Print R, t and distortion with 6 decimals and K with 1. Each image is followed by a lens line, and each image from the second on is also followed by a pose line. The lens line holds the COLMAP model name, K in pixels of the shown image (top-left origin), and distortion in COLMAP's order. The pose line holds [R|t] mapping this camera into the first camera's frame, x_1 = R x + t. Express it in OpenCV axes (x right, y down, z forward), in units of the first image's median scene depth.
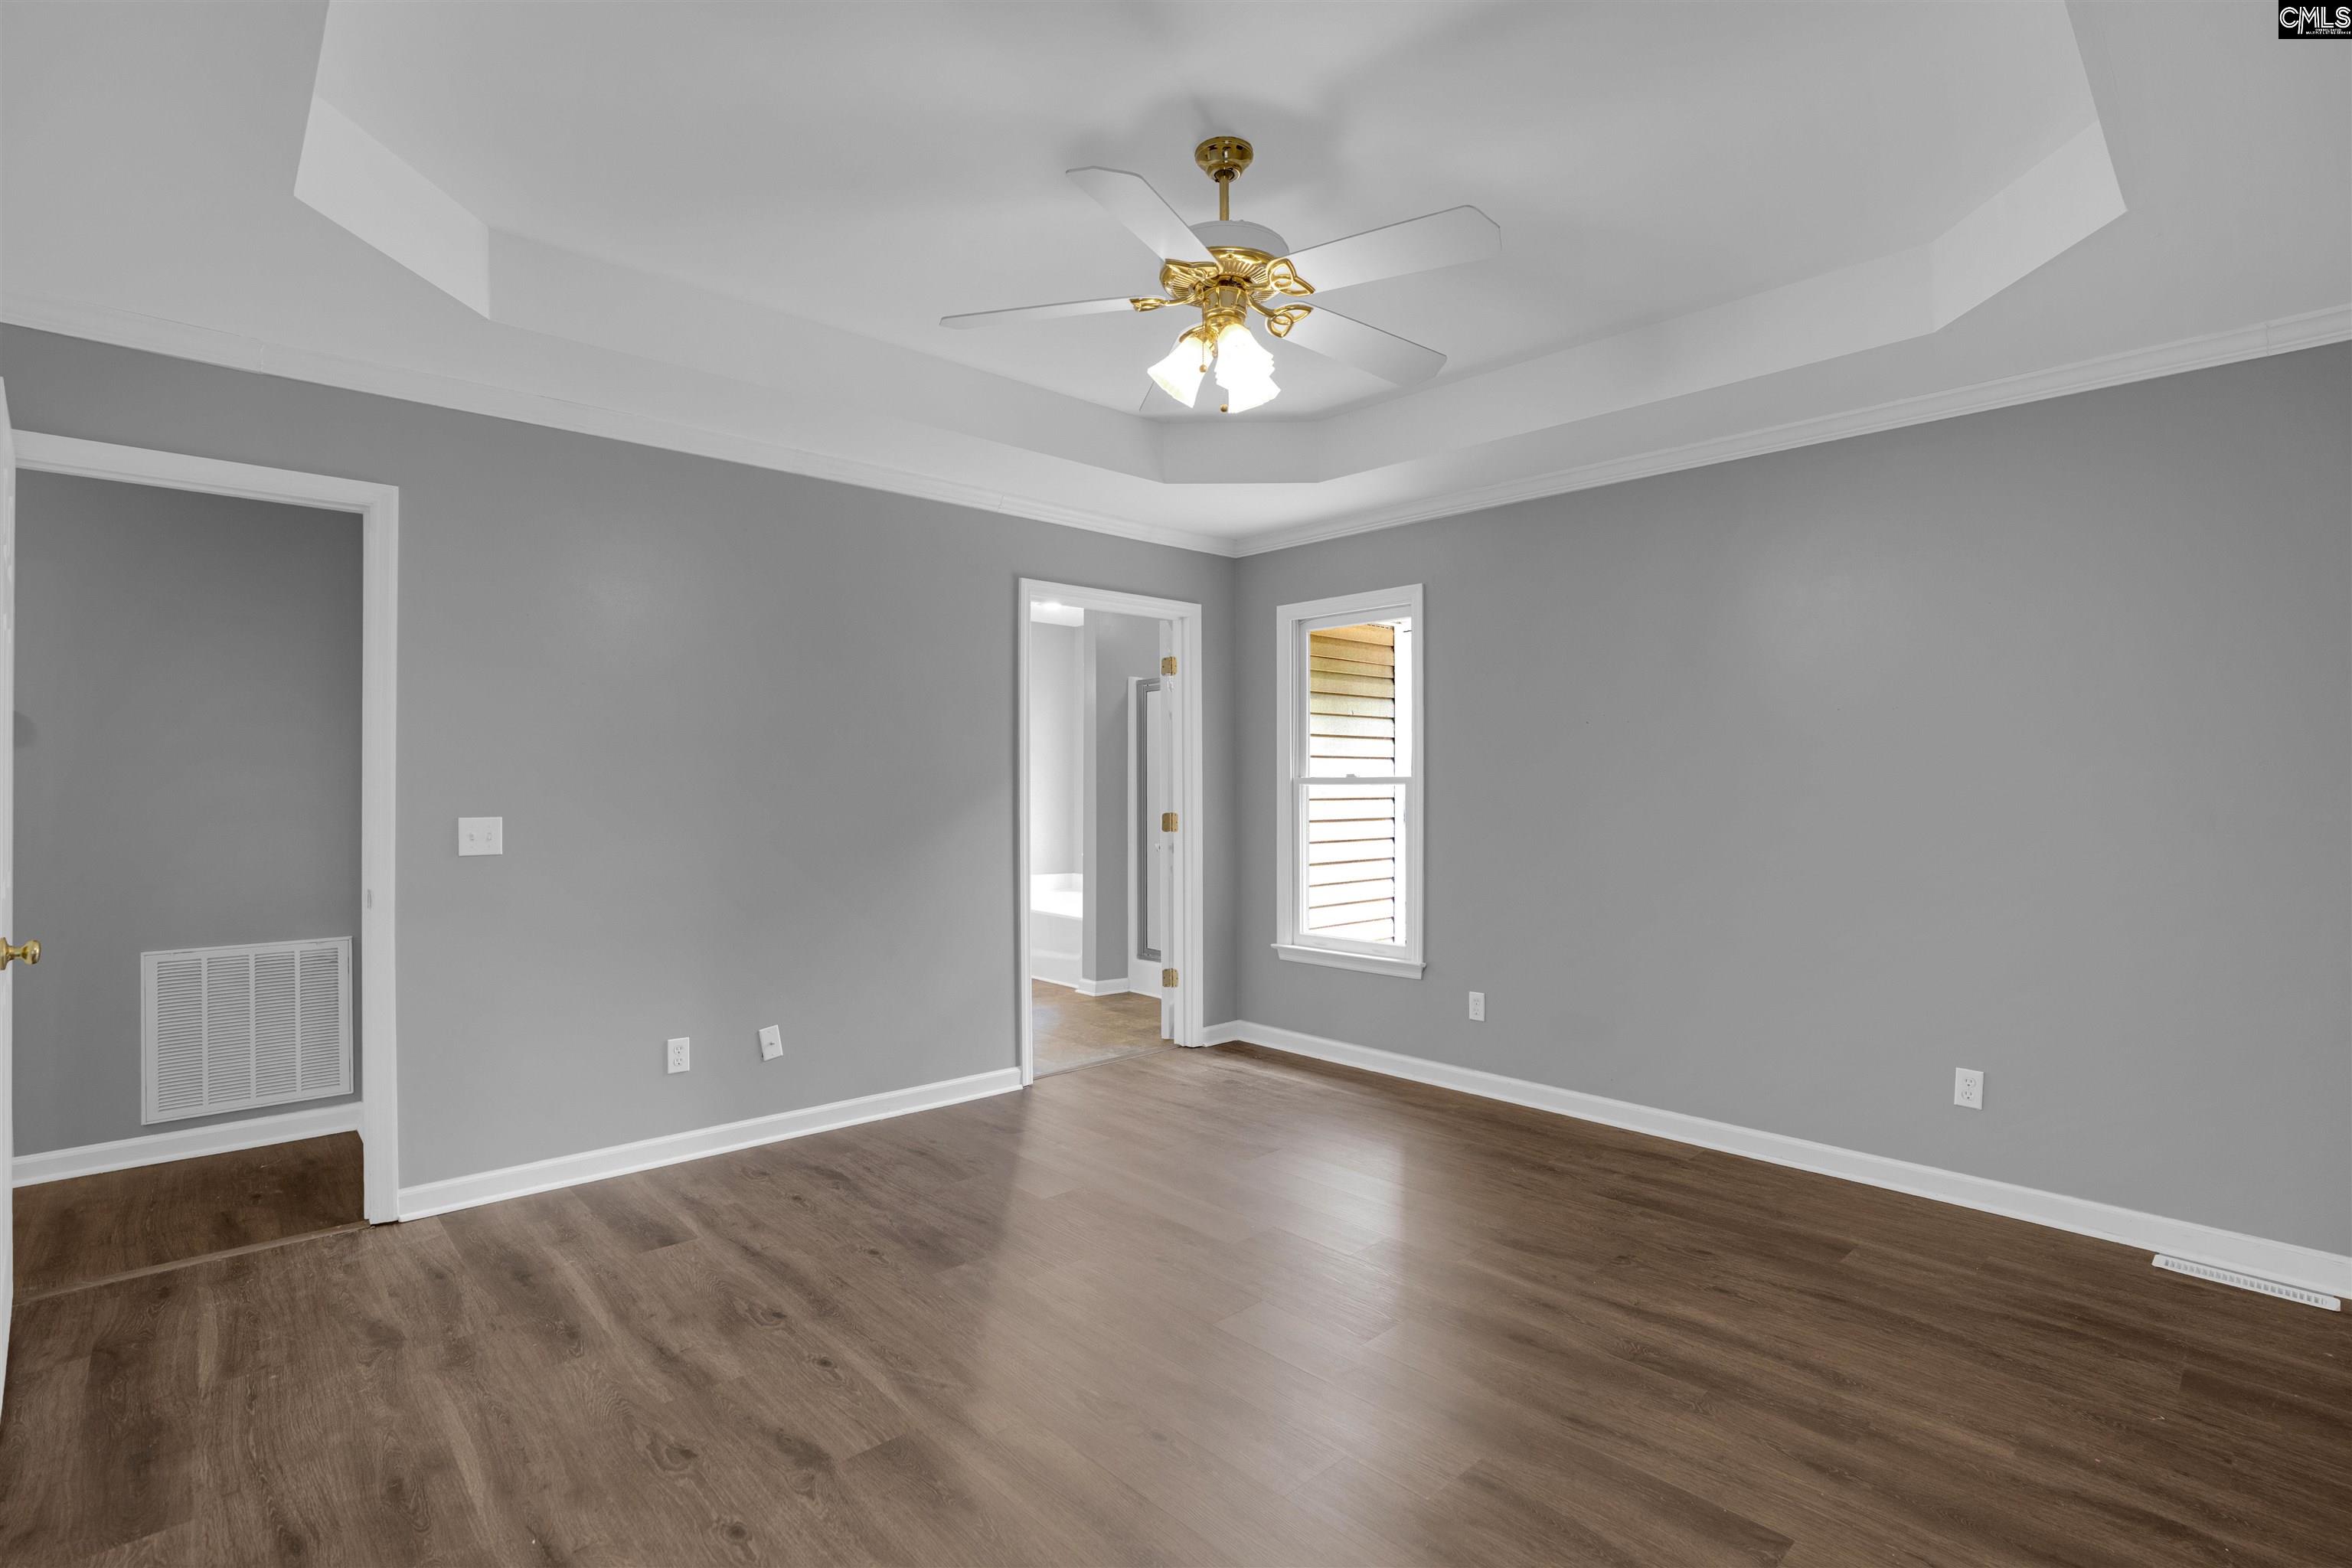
lens RADIAL K [[1101.2, 0, 1183.0], [0, 1101.2, 783.4], [0, 0, 1]] dist [-0.031363, 0.001310]
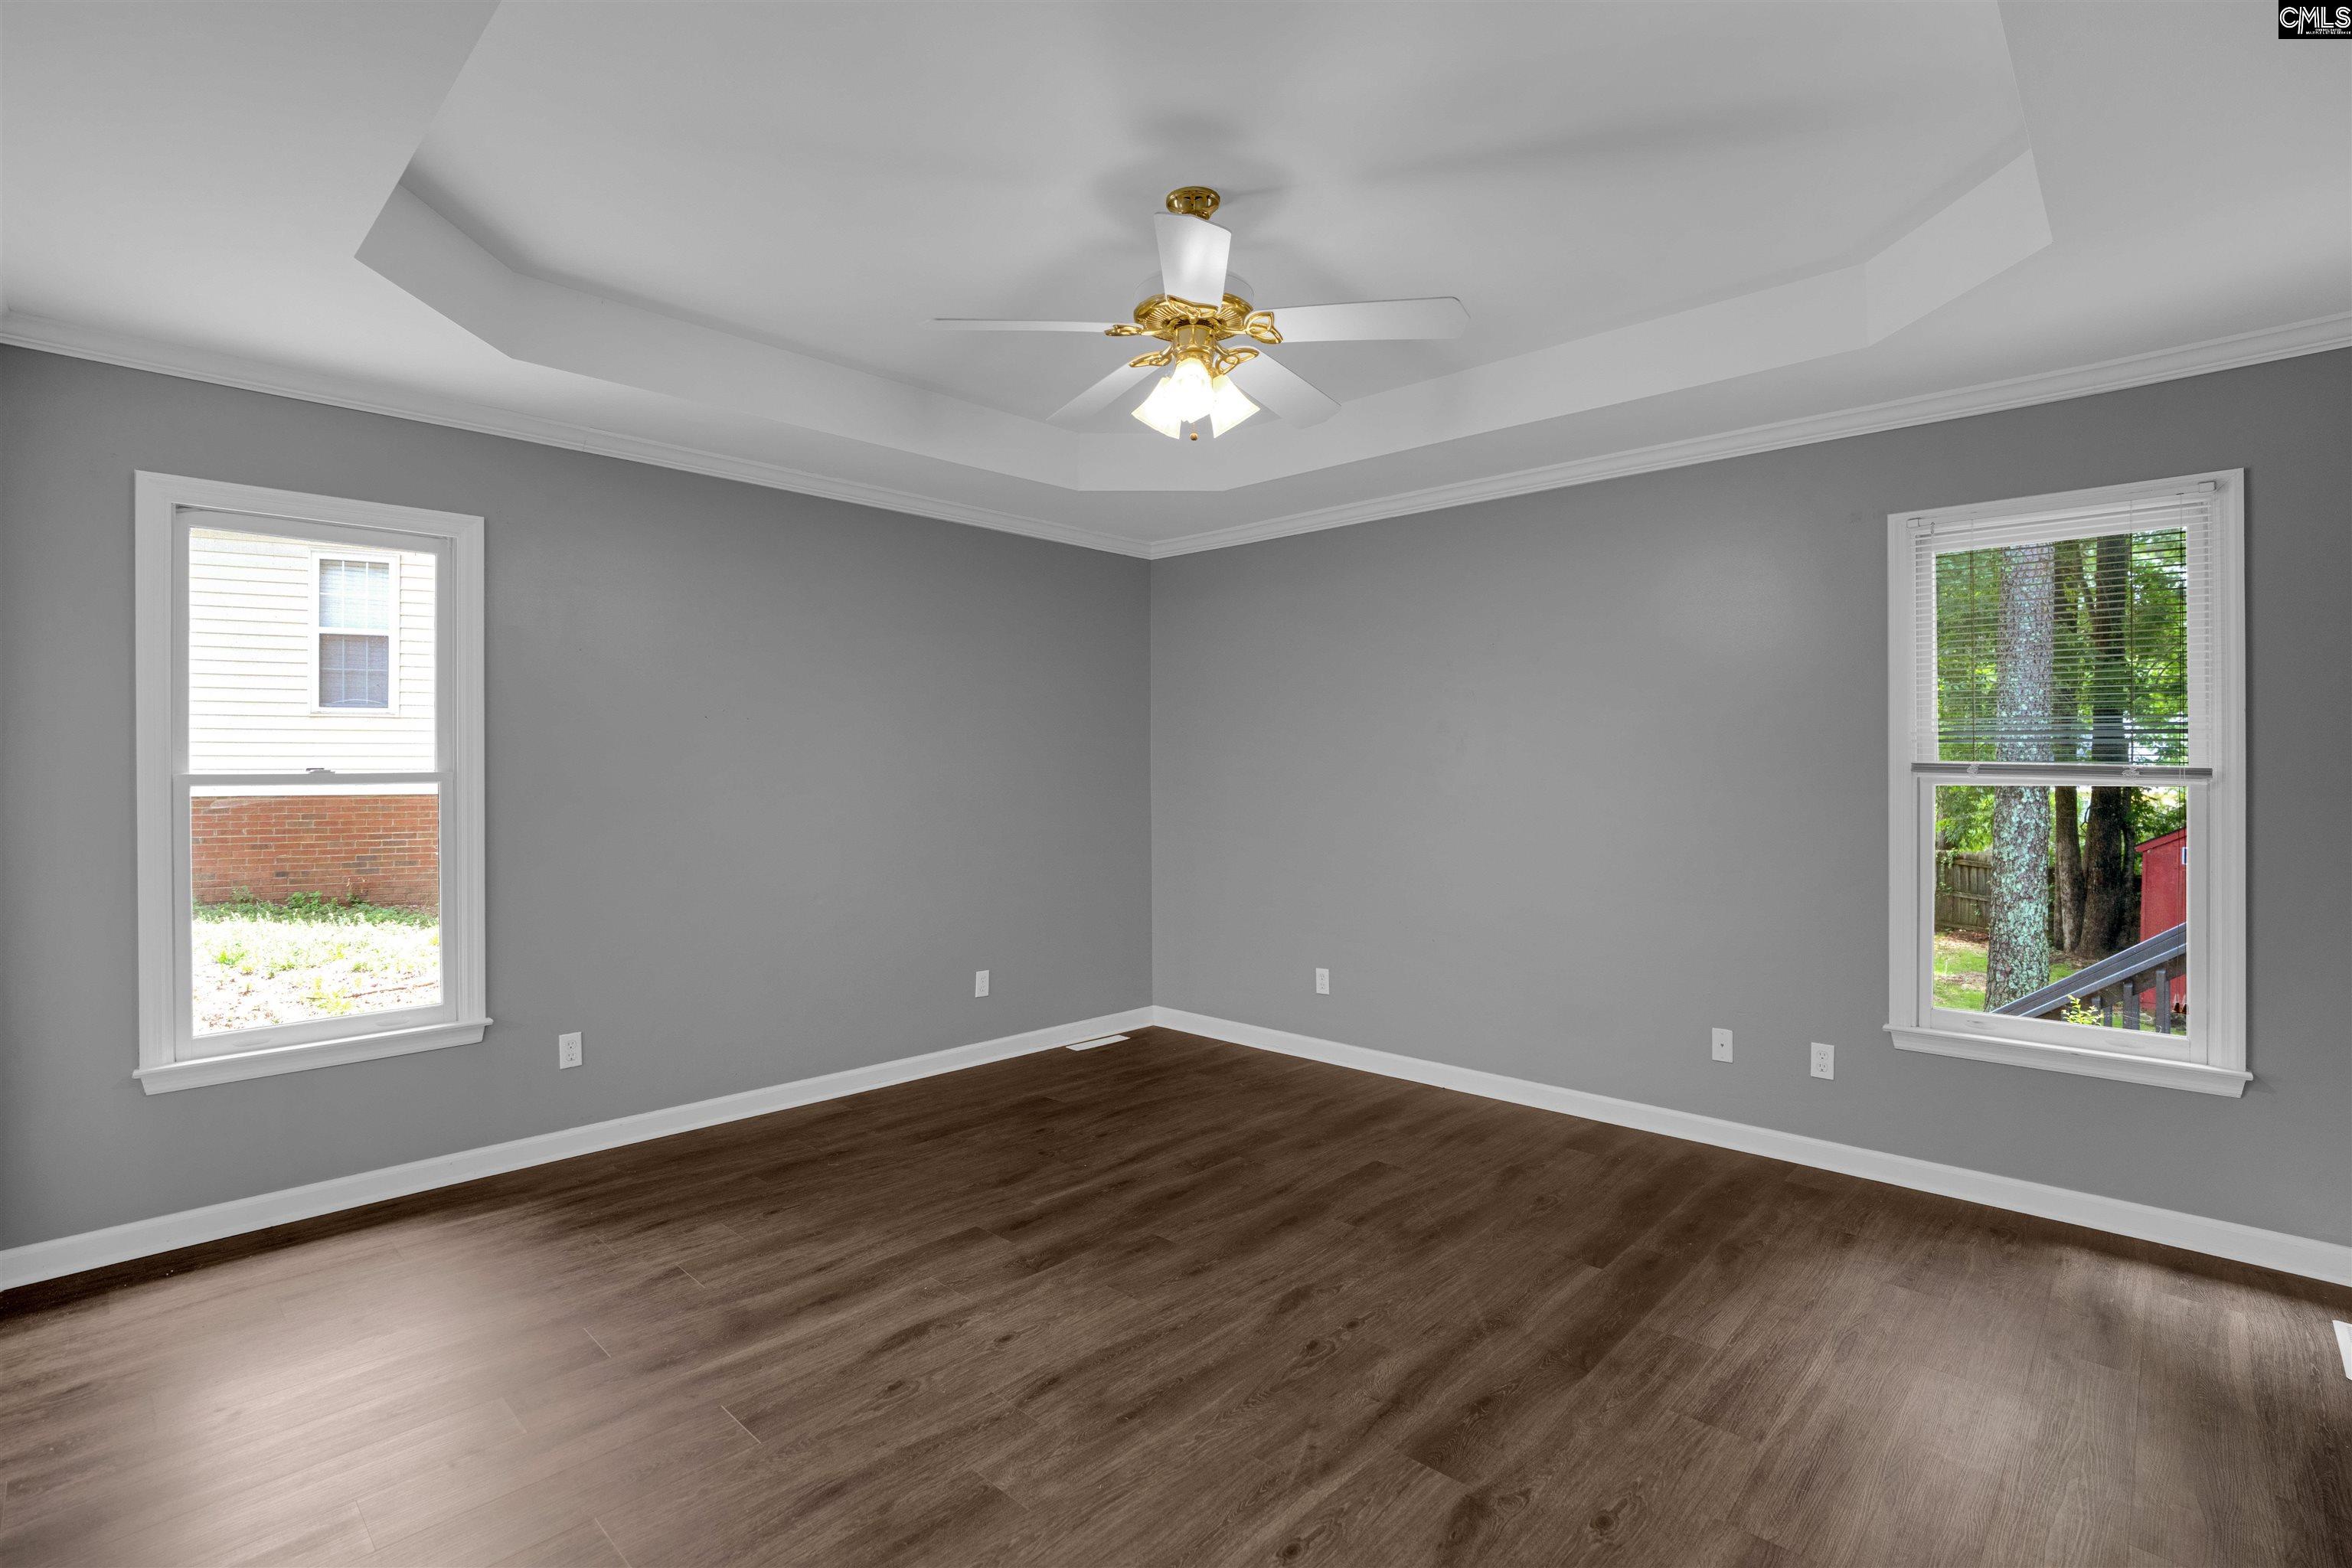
lens RADIAL K [[1101.2, 0, 1181.5], [0, 1101.2, 779.0], [0, 0, 1]] dist [-0.031363, 0.001310]
pose [[-0.065956, -0.006900, 0.997799, -0.919423], [-0.002421, 0.999974, 0.006755, -0.010751], [-0.997820, -0.001970, -0.065971, 0.961898]]
